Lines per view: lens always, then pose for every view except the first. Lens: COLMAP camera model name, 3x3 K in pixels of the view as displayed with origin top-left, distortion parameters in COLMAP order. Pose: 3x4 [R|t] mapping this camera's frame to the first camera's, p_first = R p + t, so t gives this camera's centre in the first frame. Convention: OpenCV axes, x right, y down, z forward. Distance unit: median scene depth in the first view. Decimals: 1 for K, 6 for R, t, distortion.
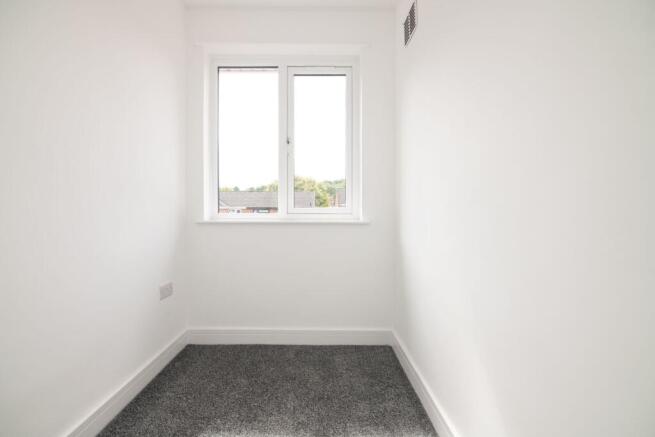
lens RADIAL K [[309.3, 0, 323.7], [0, 309.3, 213.4], [0, 0, 1]] dist [-0.016418, 0.000512]
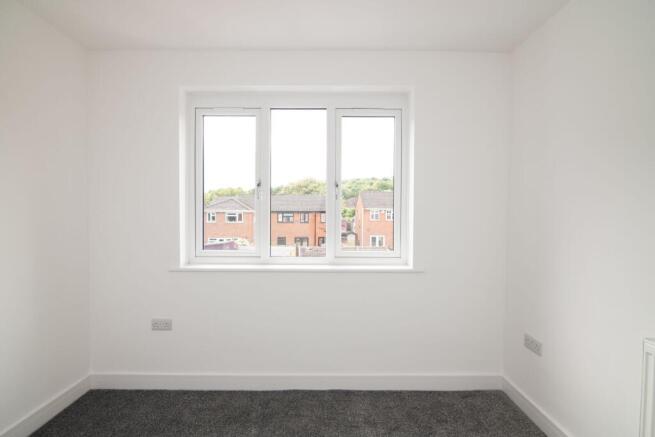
lens RADIAL K [[309.3, 0, 332.7], [0, 309.3, 213.8], [0, 0, 1]] dist [-0.016418, 0.000512]
pose [[0.999944, 0.008300, -0.006532, -0.119024], [-0.008256, 0.999943, 0.006728, -0.141625], [0.006587, -0.006674, 0.999956, 0.002274]]
